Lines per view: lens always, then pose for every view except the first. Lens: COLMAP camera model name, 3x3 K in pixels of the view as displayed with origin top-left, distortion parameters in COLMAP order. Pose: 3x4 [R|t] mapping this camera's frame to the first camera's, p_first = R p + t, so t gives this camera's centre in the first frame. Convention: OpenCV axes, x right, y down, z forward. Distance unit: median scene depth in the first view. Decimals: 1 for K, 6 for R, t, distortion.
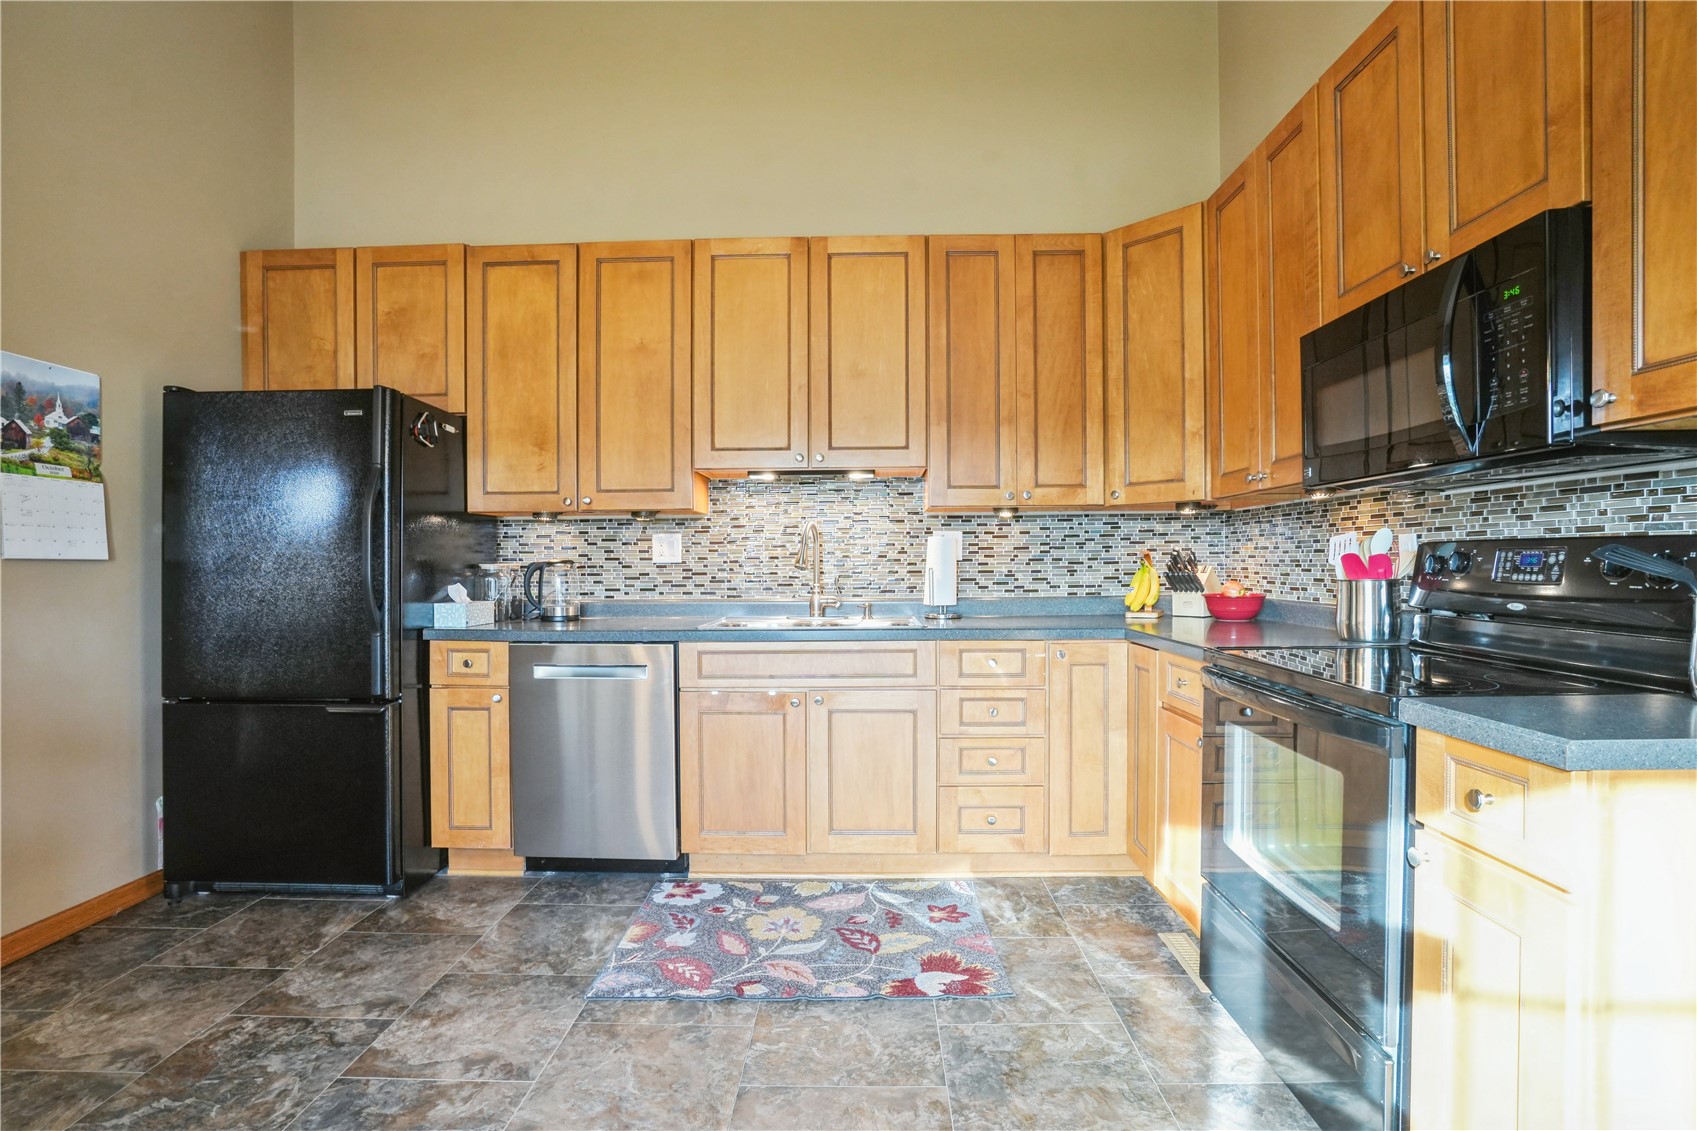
lens RADIAL K [[773.5, 0, 847.6], [0, 773.5, 567.4], [0, 0, 1]] dist [-0.005855, 0.000075]
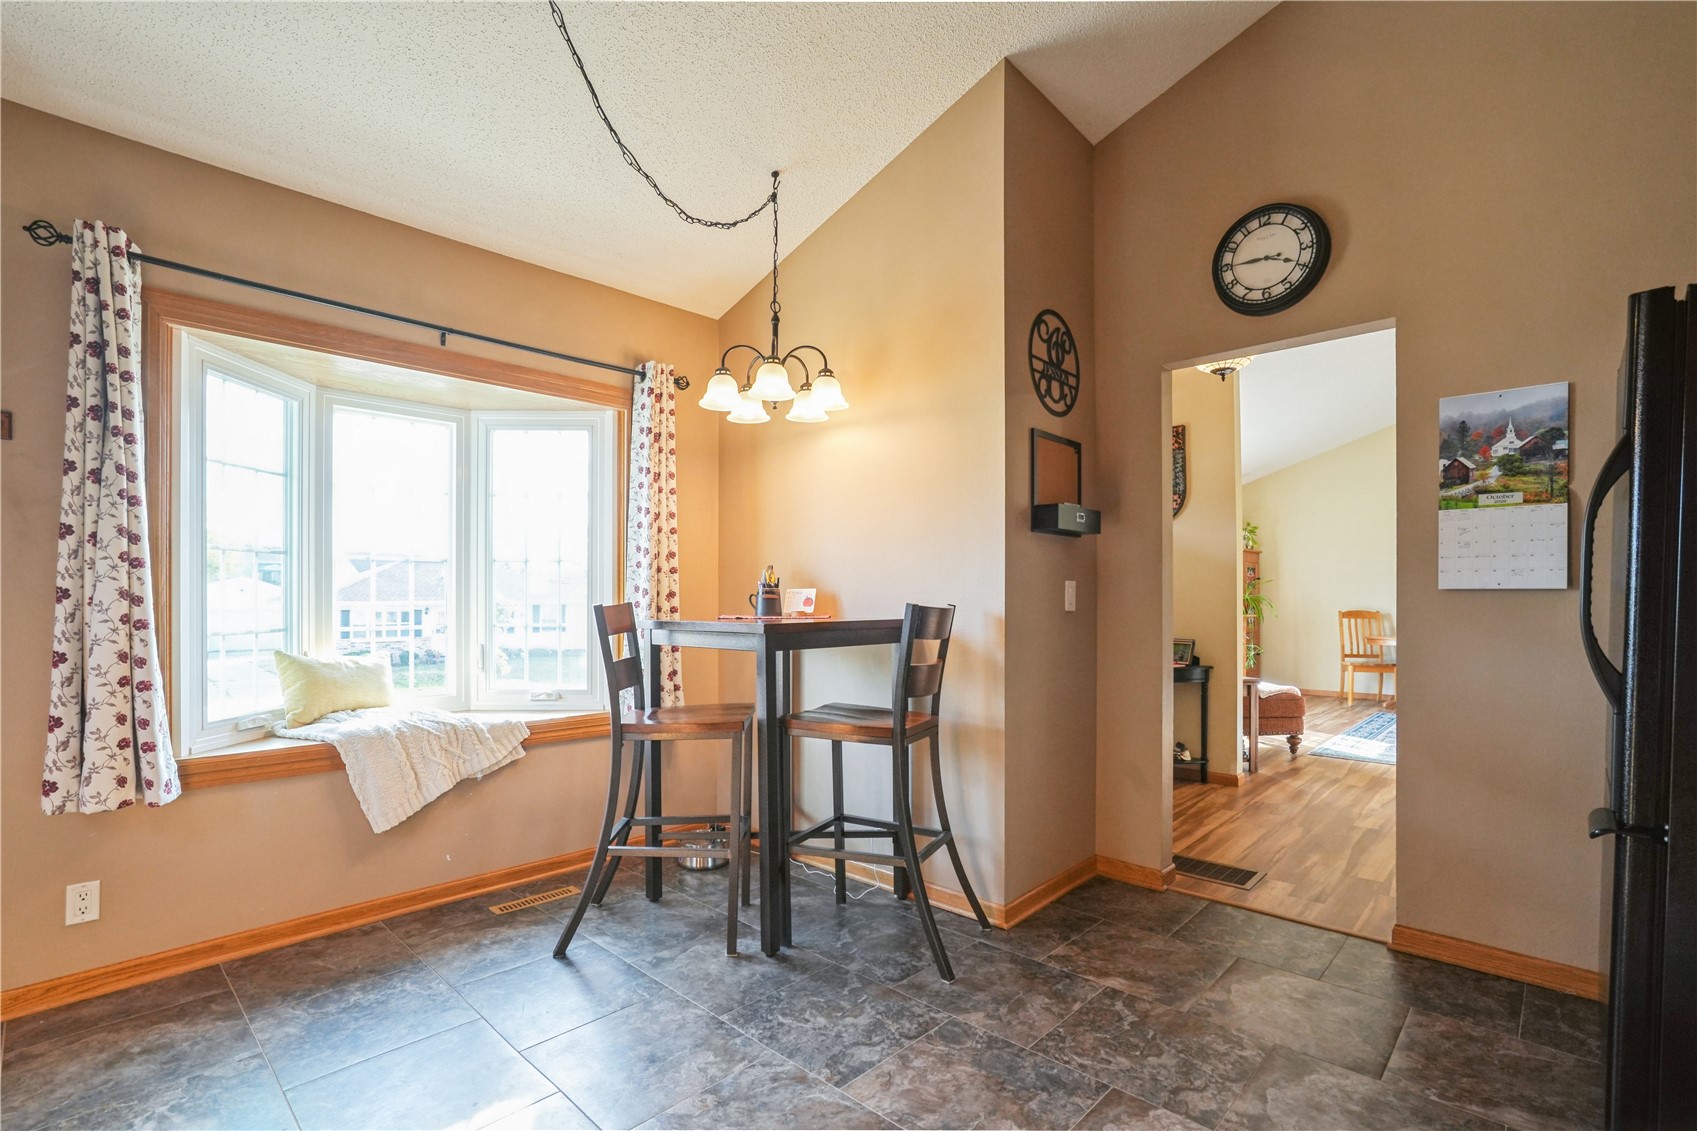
lens RADIAL K [[773.5, 0, 852.5], [0, 773.5, 599.0], [0, 0, 1]] dist [-0.005855, 0.000075]
pose [[-0.657093, 0.006271, -0.753784, 0.258742], [0.000091, 0.999966, 0.008240, -0.006345], [0.753810, 0.005346, -0.657071, 1.032538]]
